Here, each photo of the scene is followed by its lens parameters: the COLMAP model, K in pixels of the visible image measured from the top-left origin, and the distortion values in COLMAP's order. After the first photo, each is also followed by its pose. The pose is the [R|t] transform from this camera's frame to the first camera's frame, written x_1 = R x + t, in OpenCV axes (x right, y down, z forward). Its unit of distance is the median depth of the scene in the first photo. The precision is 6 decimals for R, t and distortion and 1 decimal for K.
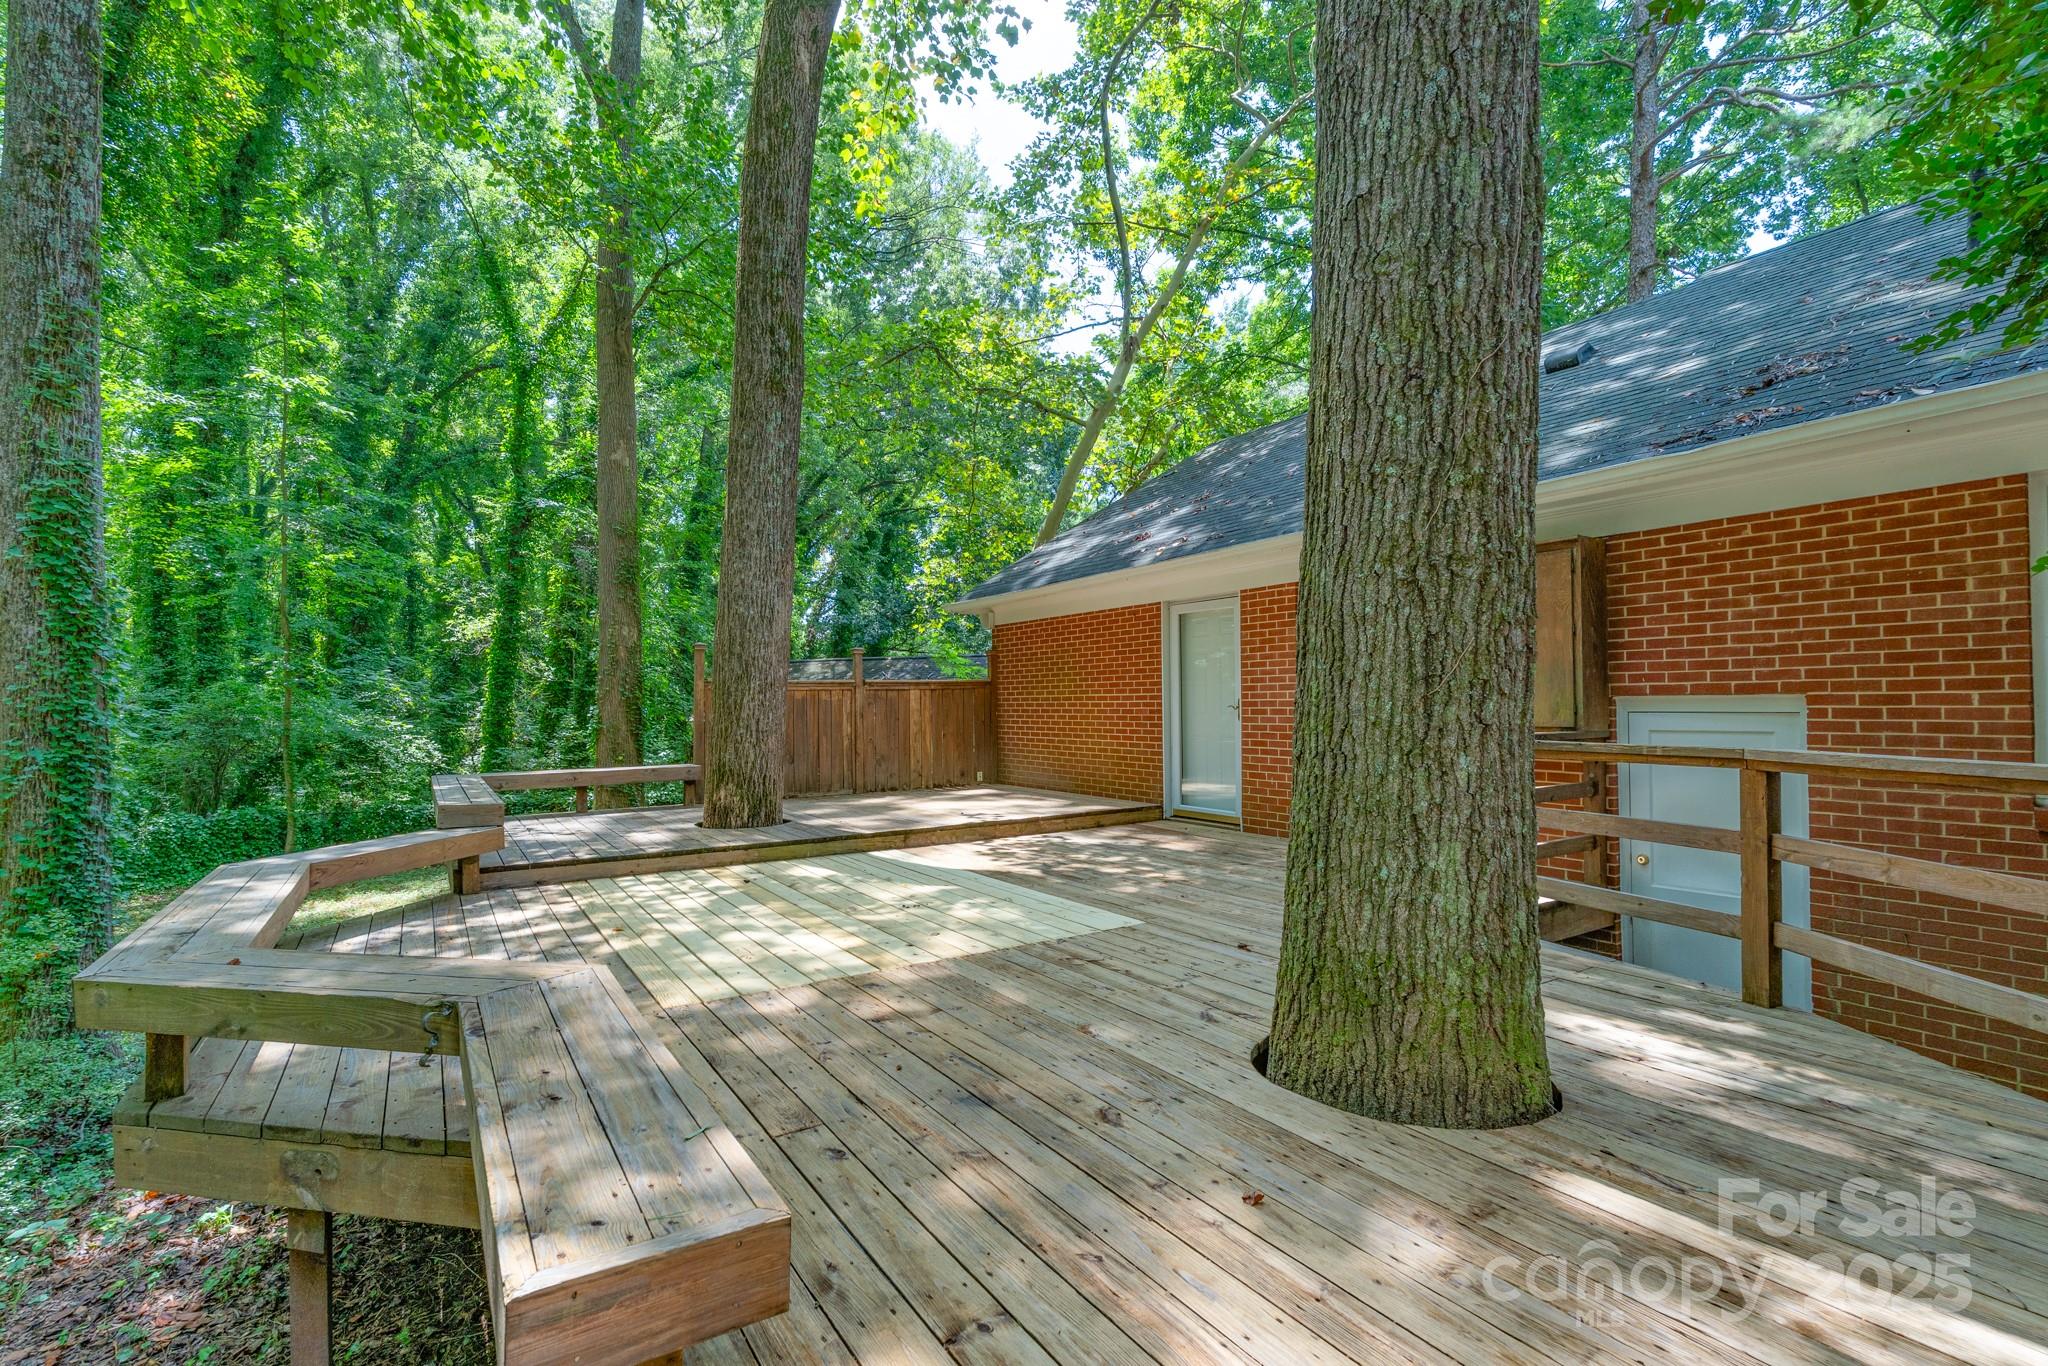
lens RADIAL K [[910.6, 0, 1023.5], [0, 910.6, 696.1], [0, 0, 1]] dist [-0.002425, -0.000310]
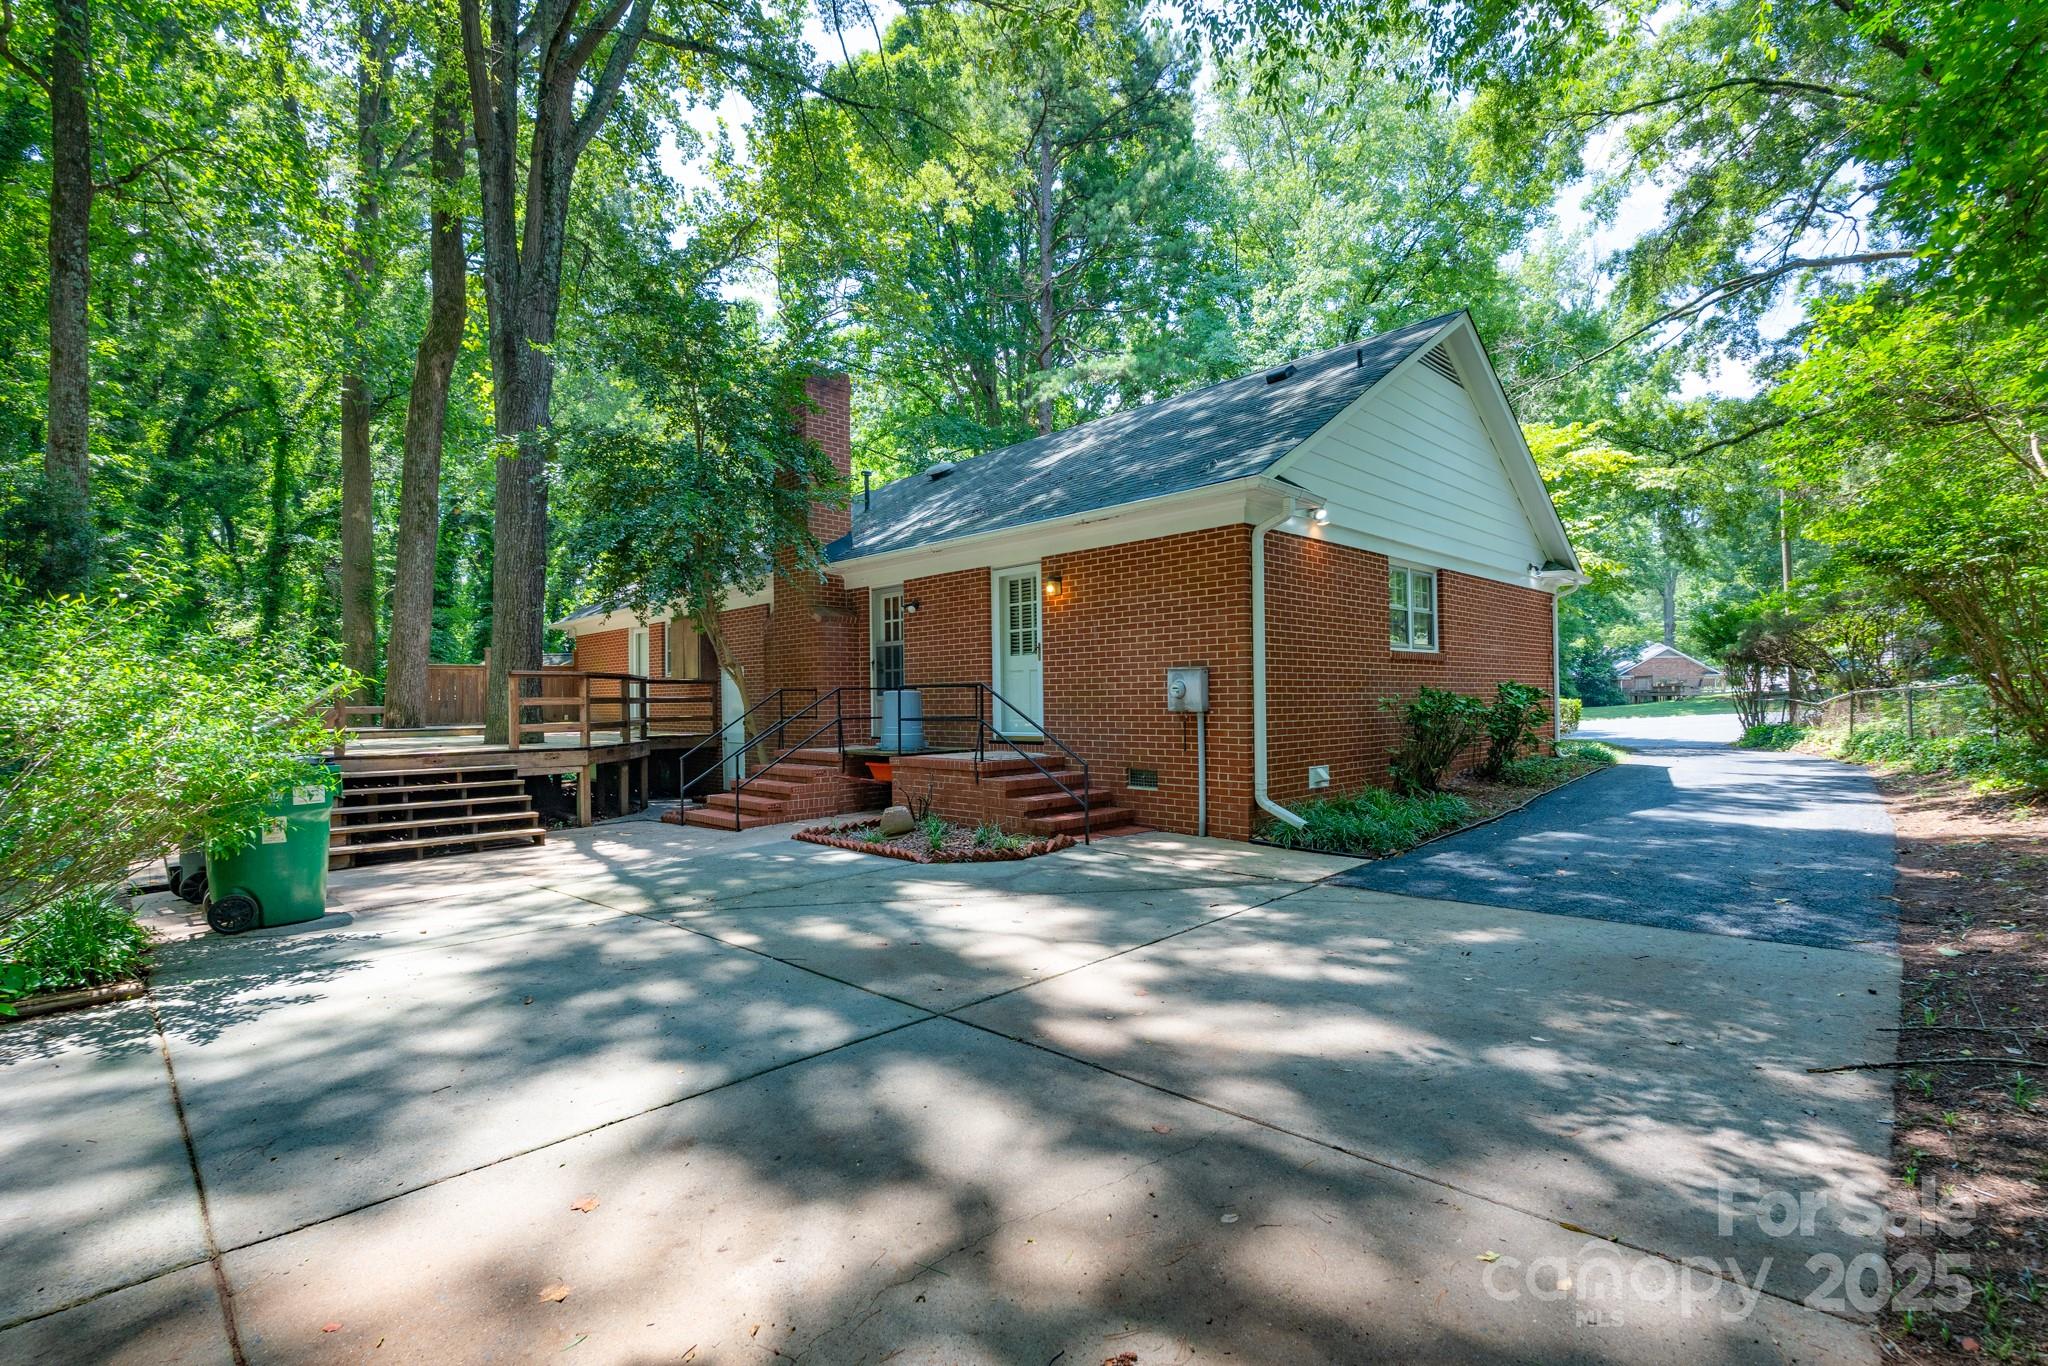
lens RADIAL K [[910.6, 0, 1022.7], [0, 910.6, 690.2], [0, 0, 1]] dist [-0.002425, -0.000310]
pose [[0.982406, -0.000004, 0.186757, 0.258504], [0.000572, 0.999995, -0.002986, 0.018719], [-0.186756, 0.003041, 0.982402, -0.495035]]
